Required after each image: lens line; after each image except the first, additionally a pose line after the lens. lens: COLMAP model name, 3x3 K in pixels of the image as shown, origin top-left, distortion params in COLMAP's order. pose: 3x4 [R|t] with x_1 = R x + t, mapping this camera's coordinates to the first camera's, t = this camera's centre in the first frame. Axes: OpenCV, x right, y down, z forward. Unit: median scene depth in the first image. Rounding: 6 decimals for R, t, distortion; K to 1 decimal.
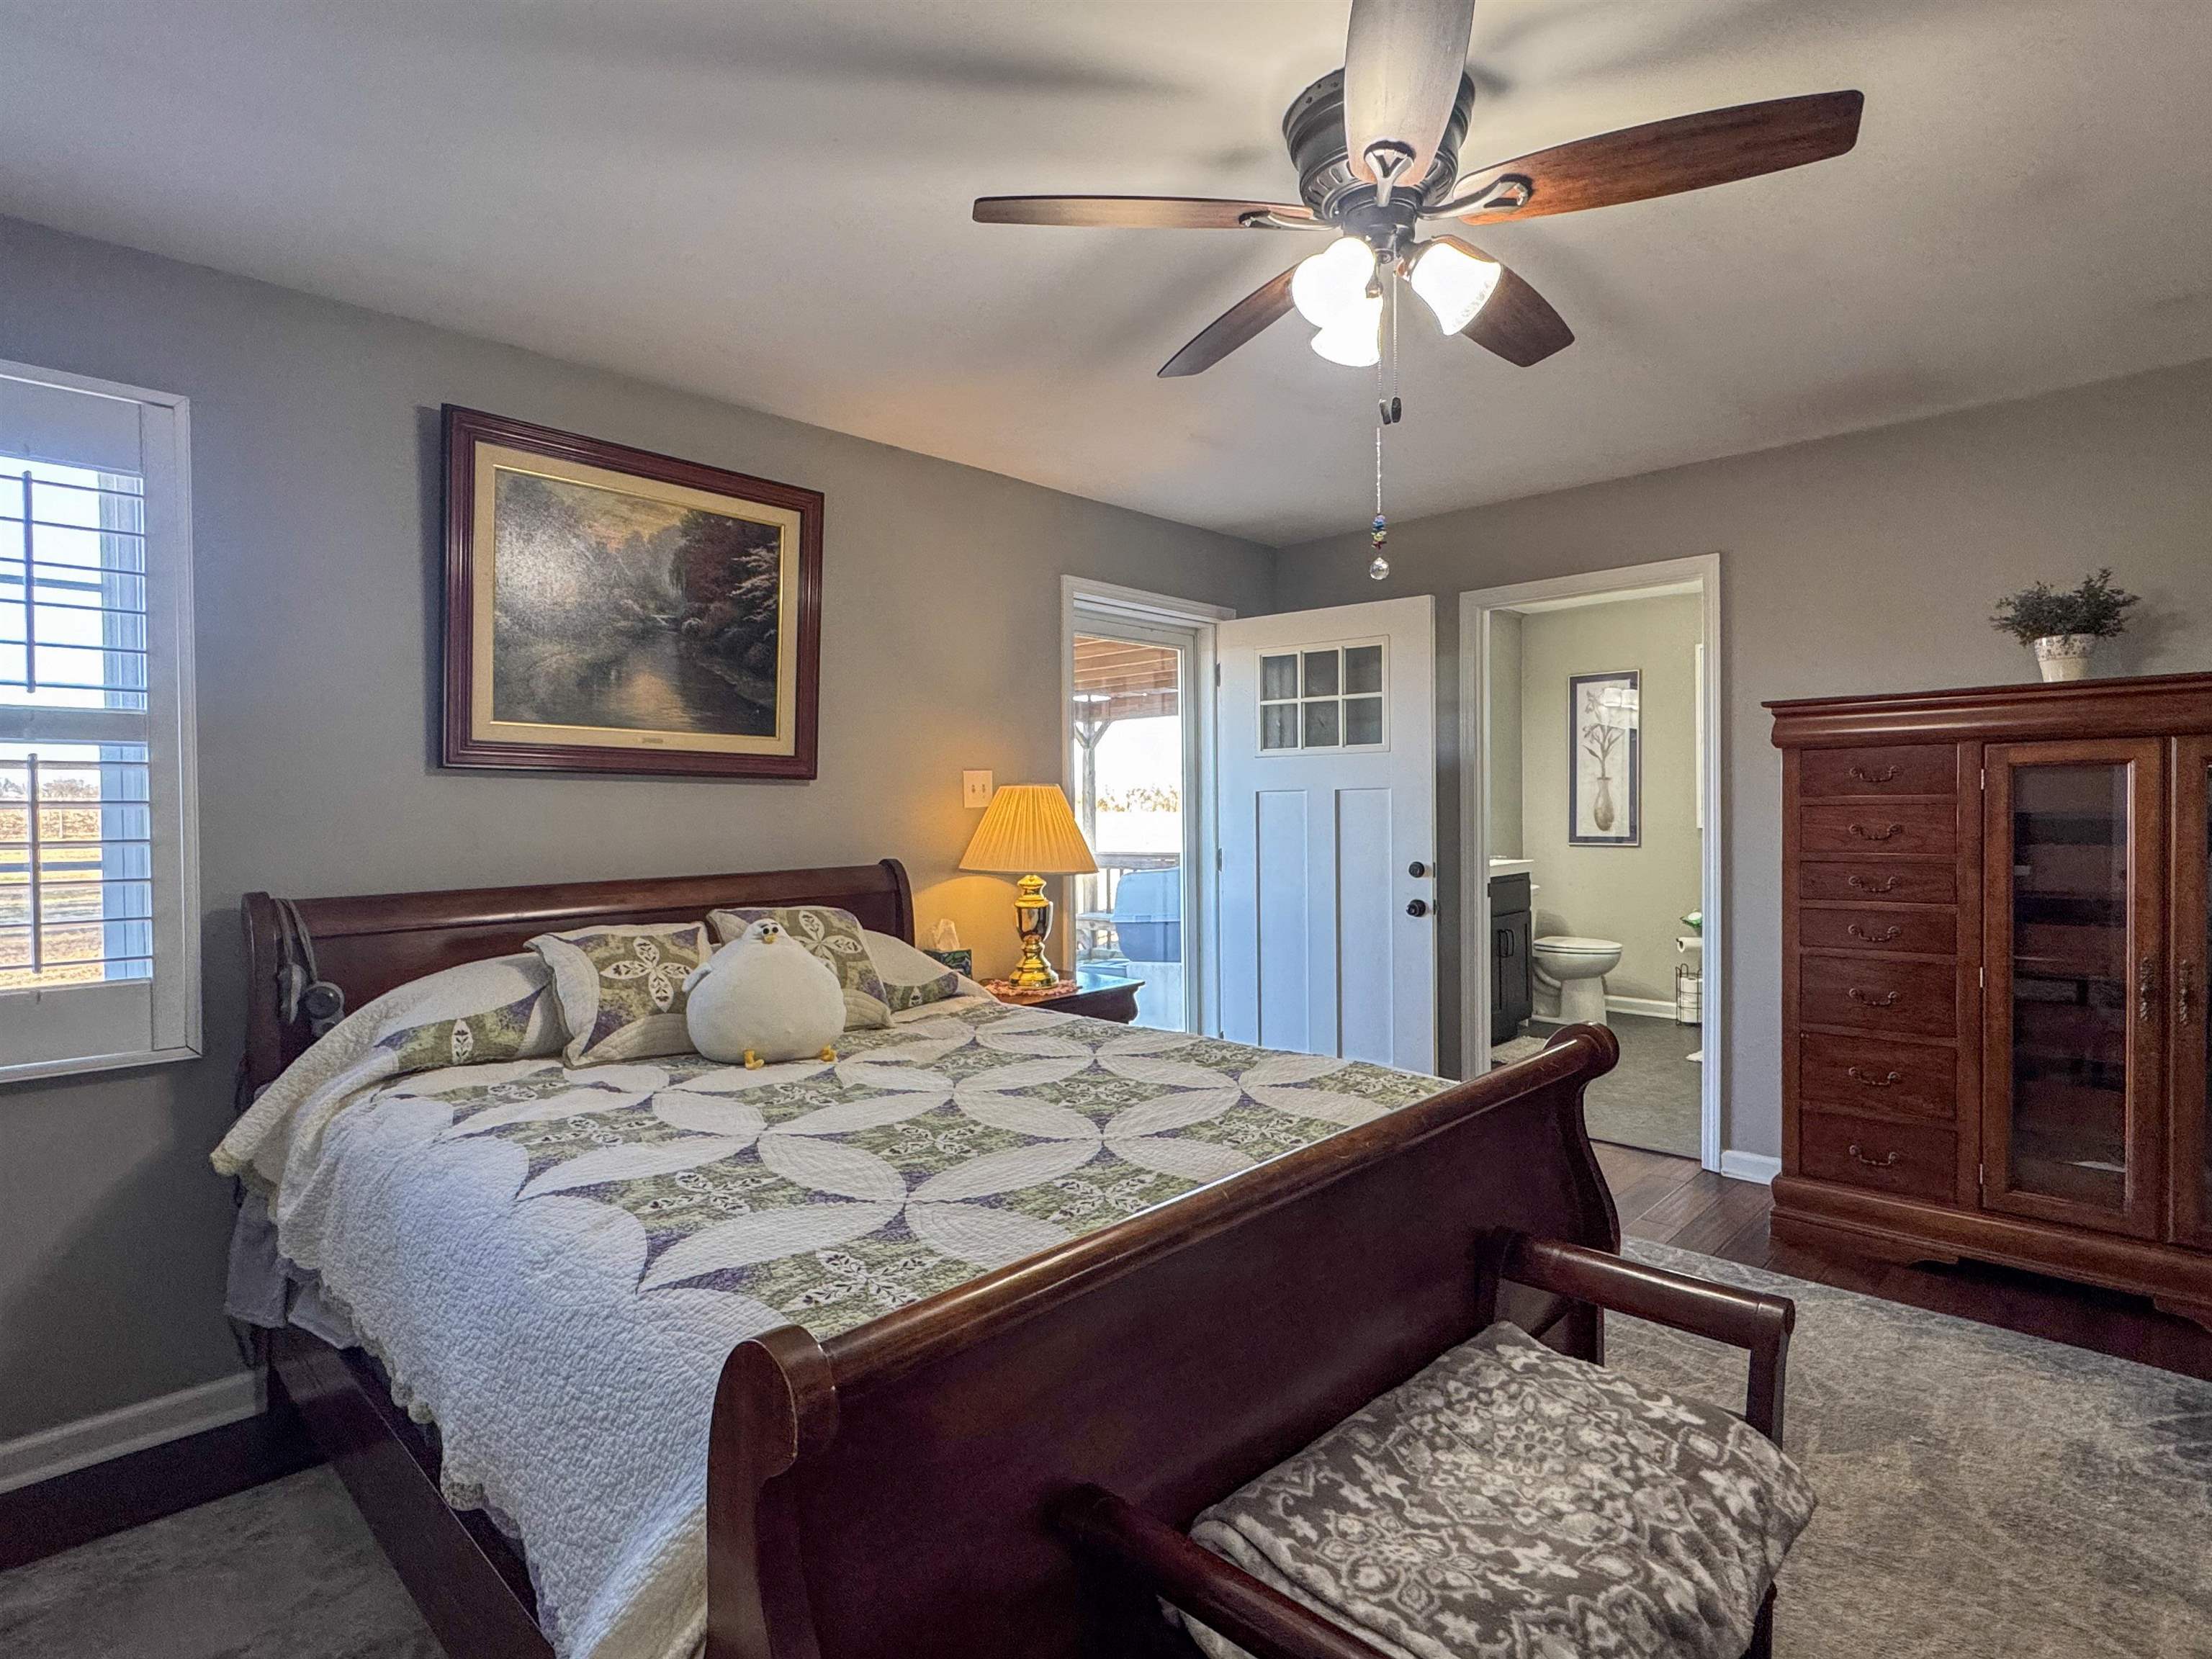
lens RADIAL K [[1119.6, 0, 1120.1], [0, 1119.6, 830.2], [0, 0, 1]] dist [0.002968, 0.000412]
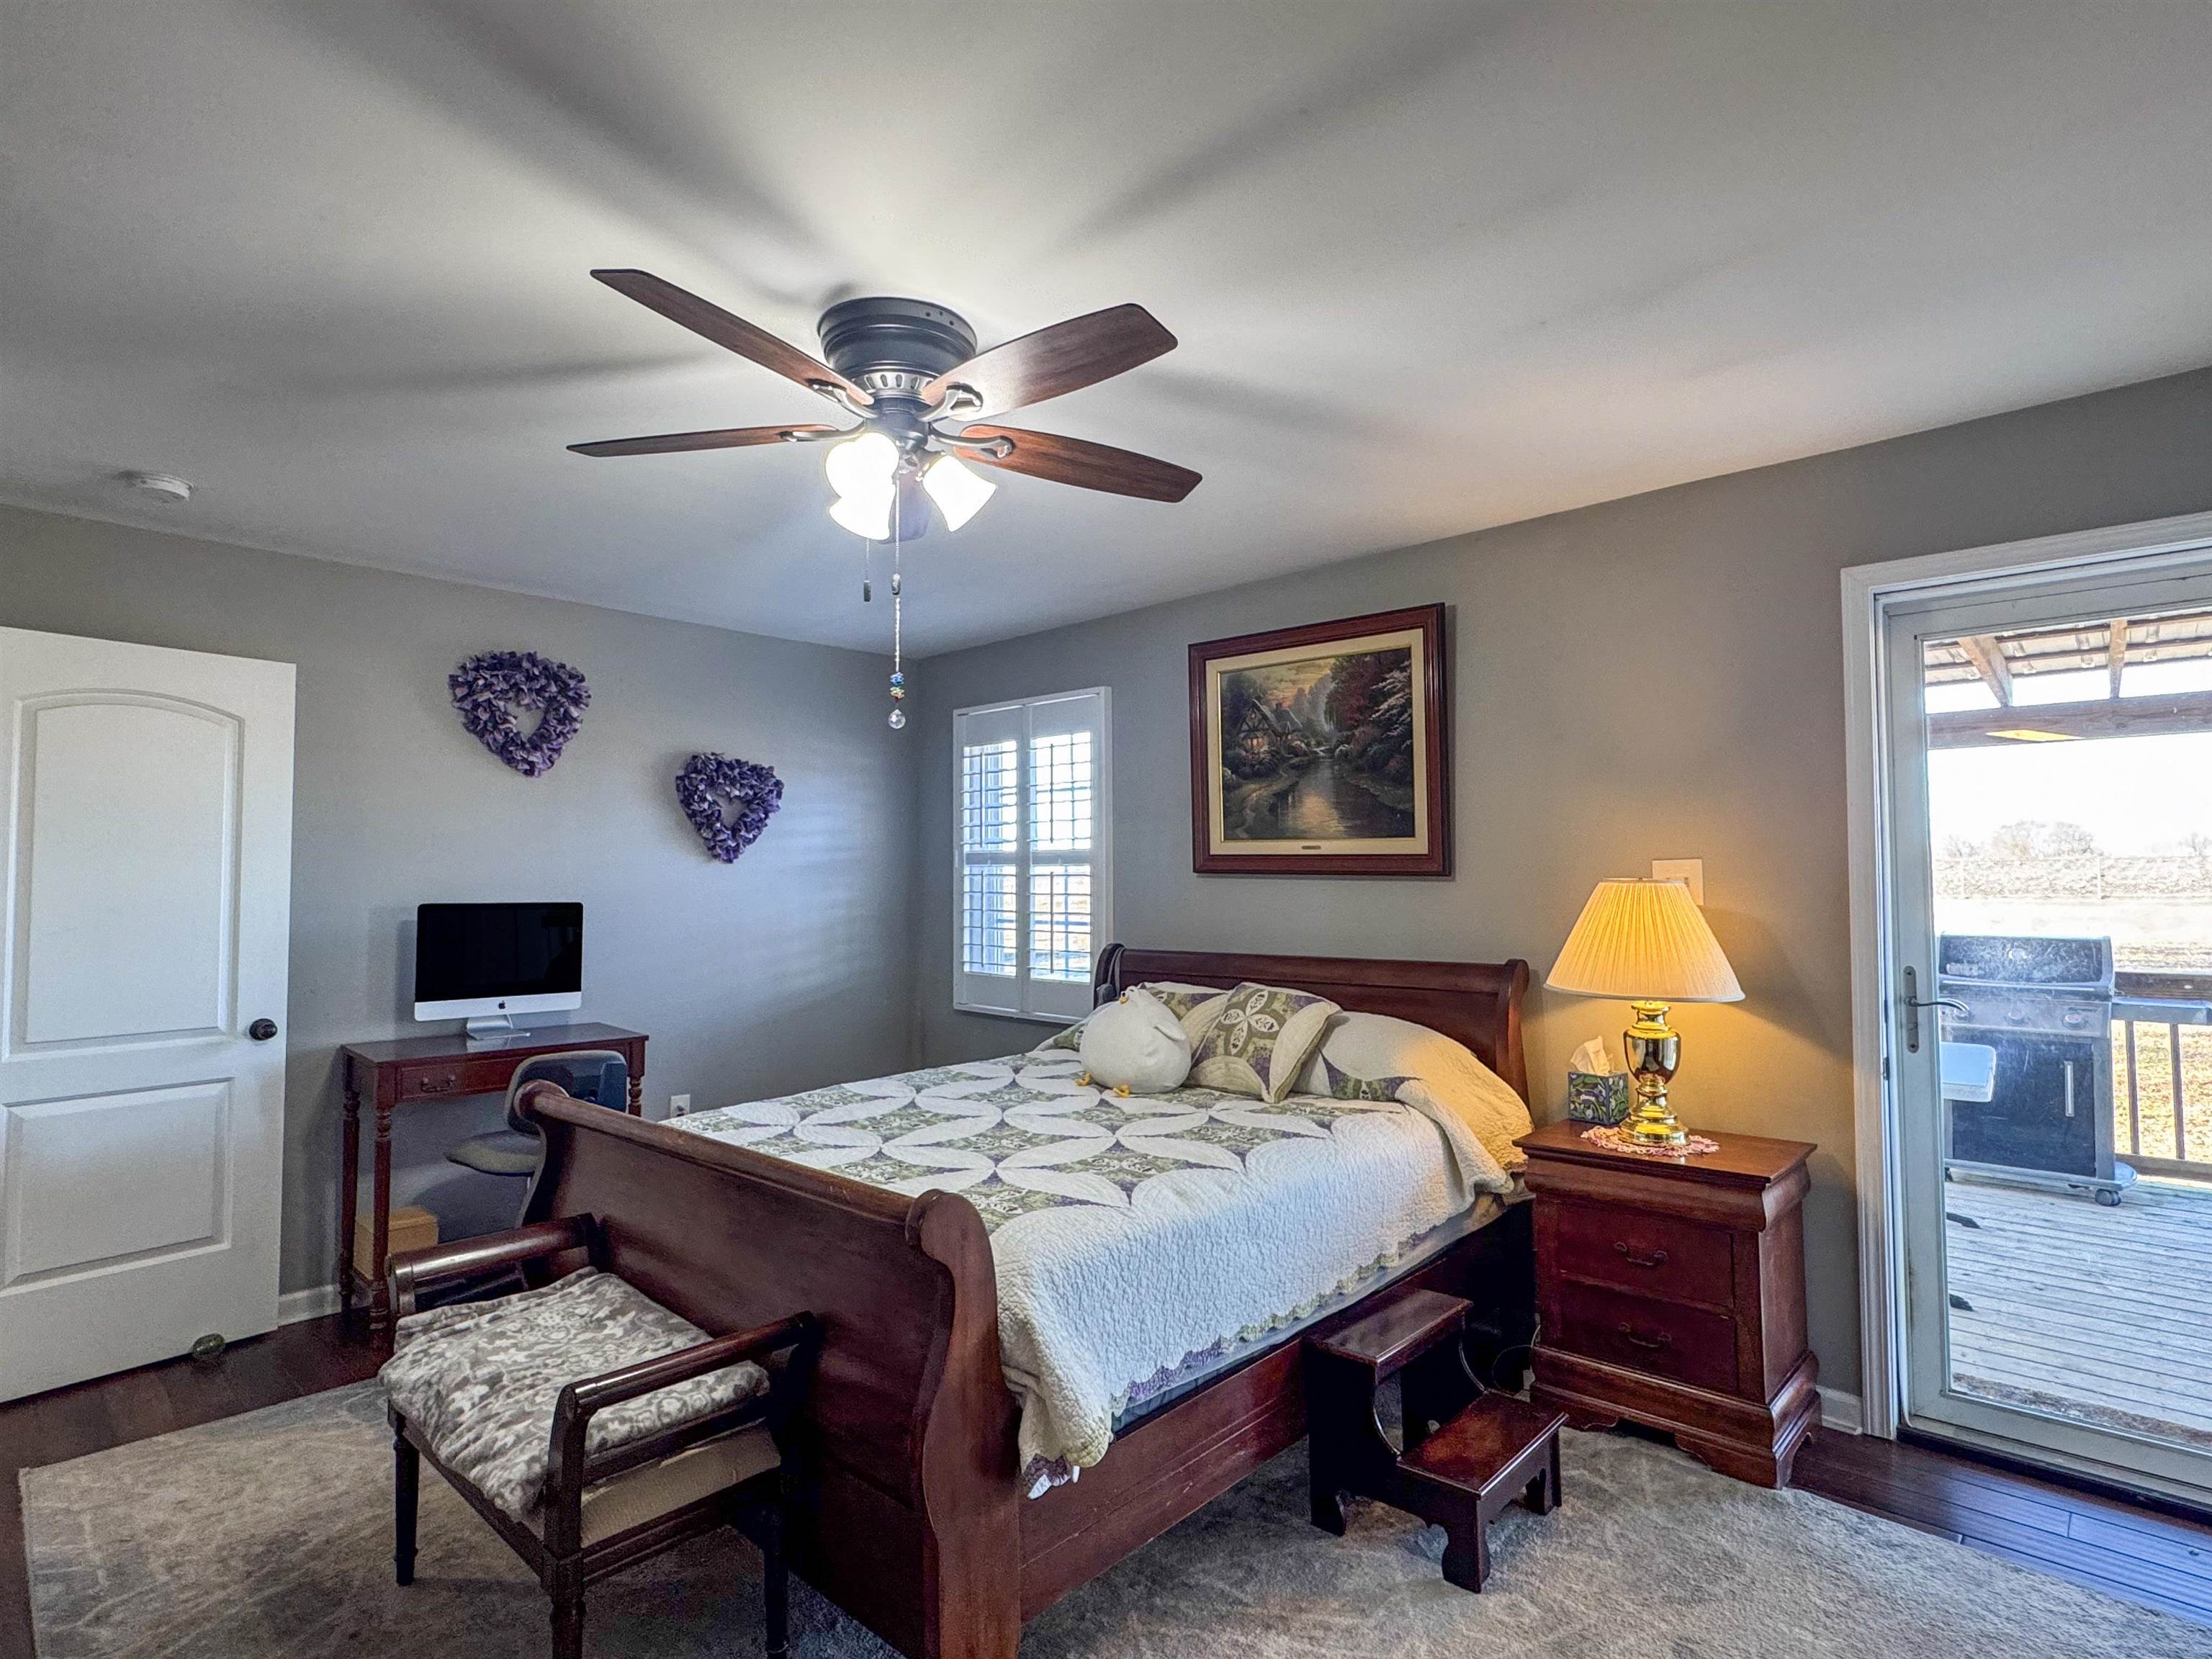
lens RADIAL K [[1119.6, 0, 1087.0], [0, 1119.6, 831.2], [0, 0, 1]] dist [0.002968, 0.000412]
pose [[0.023611, -0.045226, -0.998698, 0.814639], [-0.025865, 0.998614, -0.045834, -0.033239], [0.999387, 0.026913, 0.022409, 0.695940]]
